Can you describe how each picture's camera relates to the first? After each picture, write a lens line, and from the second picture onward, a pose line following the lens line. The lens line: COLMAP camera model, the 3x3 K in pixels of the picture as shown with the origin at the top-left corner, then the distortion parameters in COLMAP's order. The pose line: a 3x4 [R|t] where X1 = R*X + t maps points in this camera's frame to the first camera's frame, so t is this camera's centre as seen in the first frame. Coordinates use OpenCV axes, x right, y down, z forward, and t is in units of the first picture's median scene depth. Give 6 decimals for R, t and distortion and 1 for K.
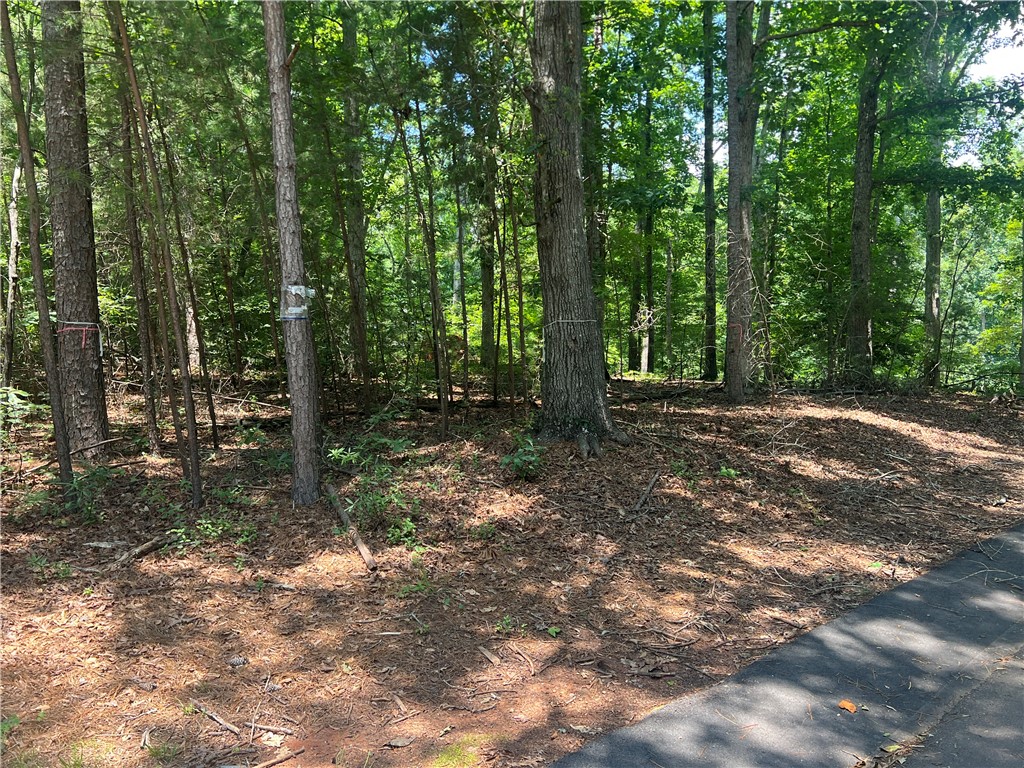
lens RADIAL K [[862.6, 0, 513.6], [0, 862.6, 384.1], [0, 0, 1]] dist [-0.004473, -0.000465]
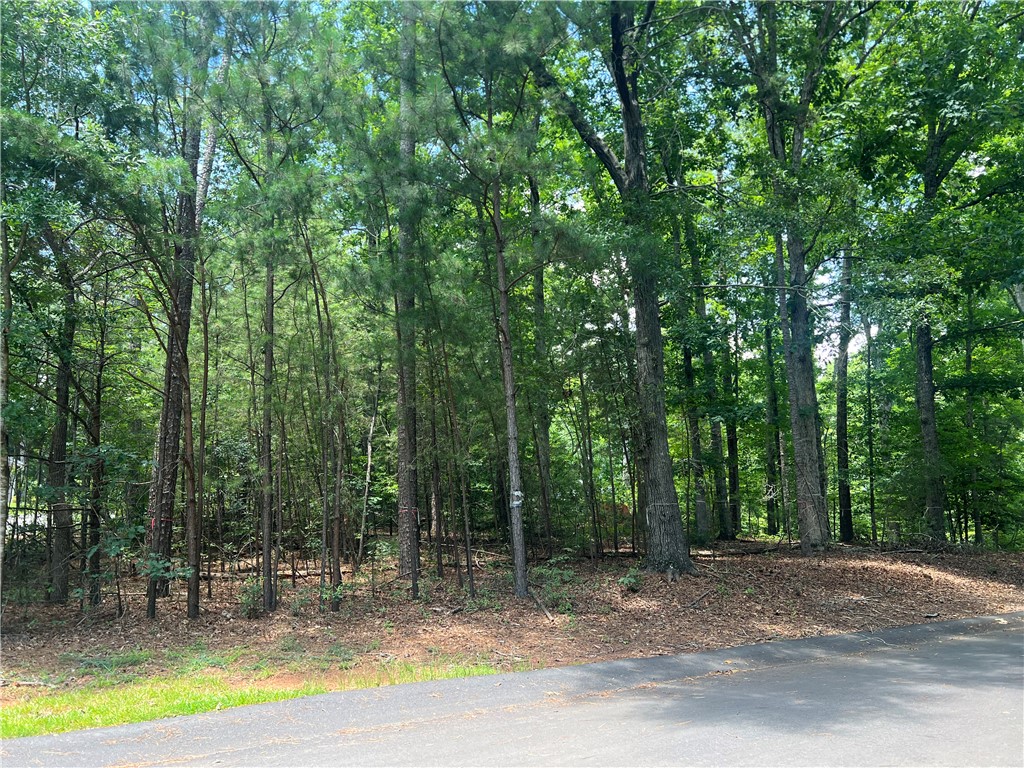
lens RADIAL K [[772.0, 0, 514.2], [0, 772.0, 382.5], [0, 0, 1]] dist [0.032974, -0.046032]
pose [[0.978147, -0.035374, -0.204881, 0.106502], [-0.008037, 0.978251, -0.207270, 0.015023], [0.207757, 0.204387, 0.956589, -0.655904]]
